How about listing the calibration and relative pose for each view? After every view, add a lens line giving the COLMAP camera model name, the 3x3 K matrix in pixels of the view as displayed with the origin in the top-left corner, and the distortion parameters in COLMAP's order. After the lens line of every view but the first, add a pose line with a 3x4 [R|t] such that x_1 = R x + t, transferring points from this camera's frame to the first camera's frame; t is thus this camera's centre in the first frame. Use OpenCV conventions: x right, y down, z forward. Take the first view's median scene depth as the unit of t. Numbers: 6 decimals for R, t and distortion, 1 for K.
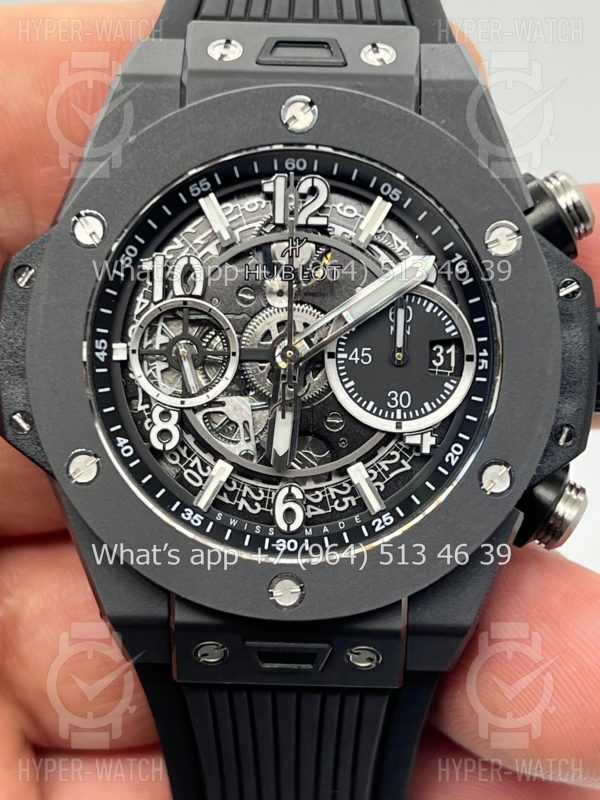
lens RADIAL K [[1844.8, 0, 300.1], [0, 1844.8, 401.1], [0, 0, 1]] dist [0.020373, 0.000000]
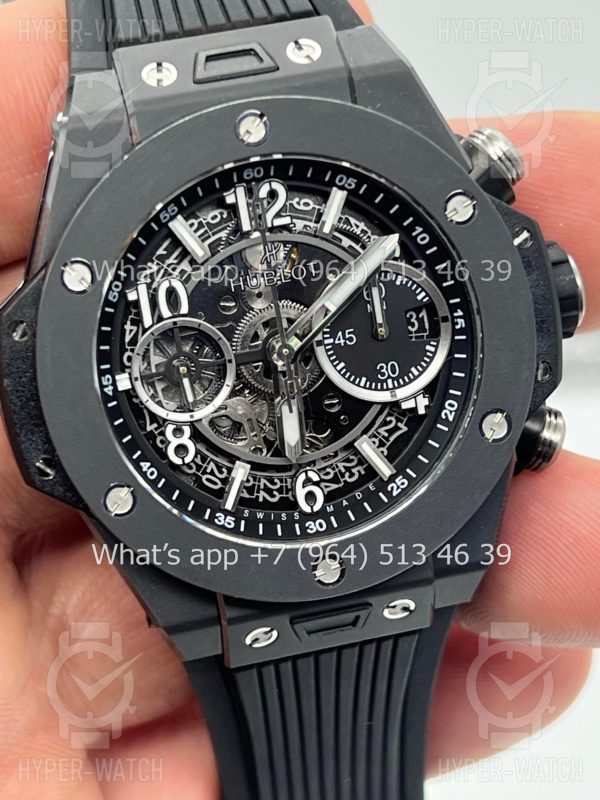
lens RADIAL K [[1844.8, 0, 295.4], [0, 1844.8, 403.6], [0, 0, 1]] dist [0.020373, 0.000000]
pose [[0.965893, -0.212416, 0.148089, -0.160935], [0.196442, 0.973702, 0.115392, -0.116216], [-0.168706, -0.082366, 0.982219, -0.043848]]
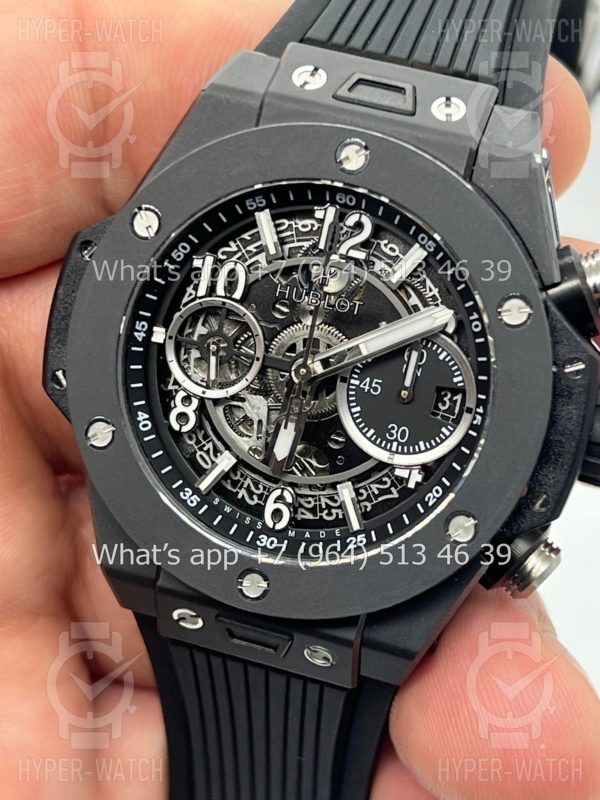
lens RADIAL K [[1844.8, 0, 306.1], [0, 1844.8, 397.7], [0, 0, 1]] dist [0.020373, 0.000000]
pose [[0.960911, 0.215861, -0.173363, 0.184036], [-0.200740, 0.974457, 0.100682, -0.118224], [0.190668, -0.061946, 0.979698, -0.057615]]
